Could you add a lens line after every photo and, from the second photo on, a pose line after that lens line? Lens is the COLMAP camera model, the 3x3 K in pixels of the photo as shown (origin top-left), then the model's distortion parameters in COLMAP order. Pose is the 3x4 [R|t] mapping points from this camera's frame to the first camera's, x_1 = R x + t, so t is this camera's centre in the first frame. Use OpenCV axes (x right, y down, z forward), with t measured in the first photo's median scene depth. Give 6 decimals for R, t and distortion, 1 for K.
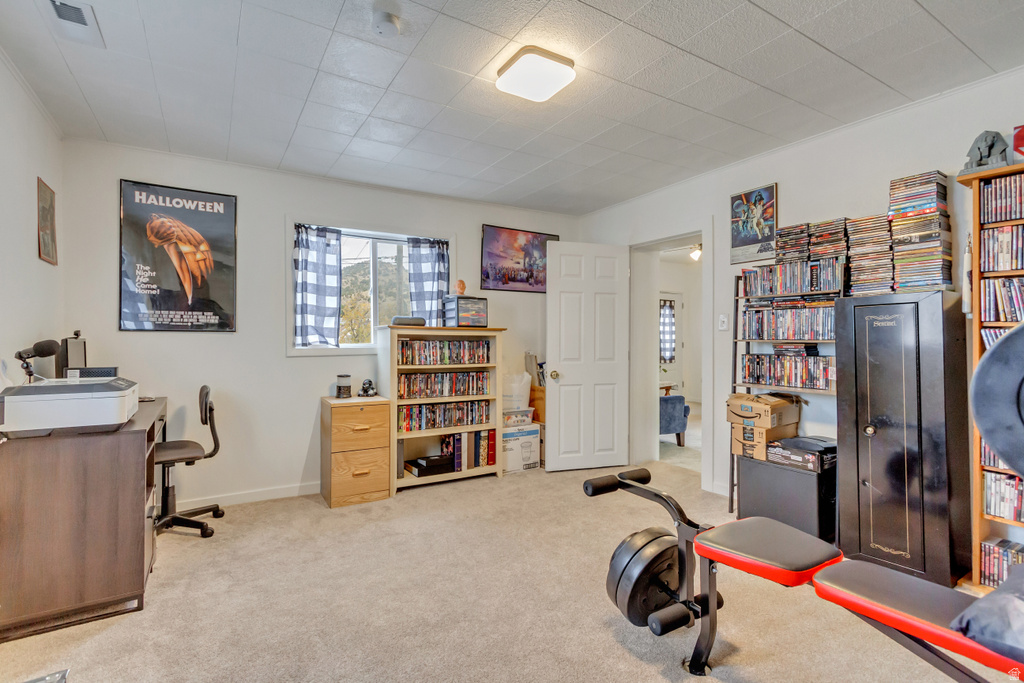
lens RADIAL K [[470.1, 0, 508.8], [0, 470.1, 343.0], [0, 0, 1]] dist [0.002662, -0.000285]
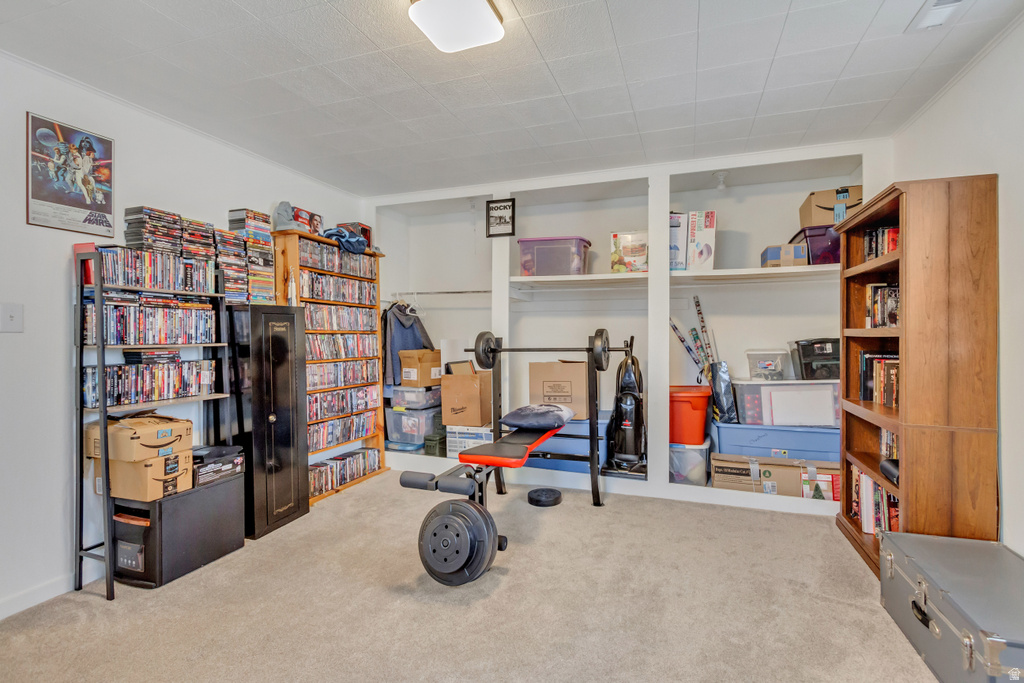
lens RADIAL K [[470.1, 0, 511.6], [0, 470.1, 334.6], [0, 0, 1]] dist [0.002662, -0.000285]
pose [[-0.604751, 0.007876, 0.796376, -0.457093], [0.019654, 0.999794, 0.005037, -0.016433], [-0.796172, 0.018699, -0.604781, 1.014009]]
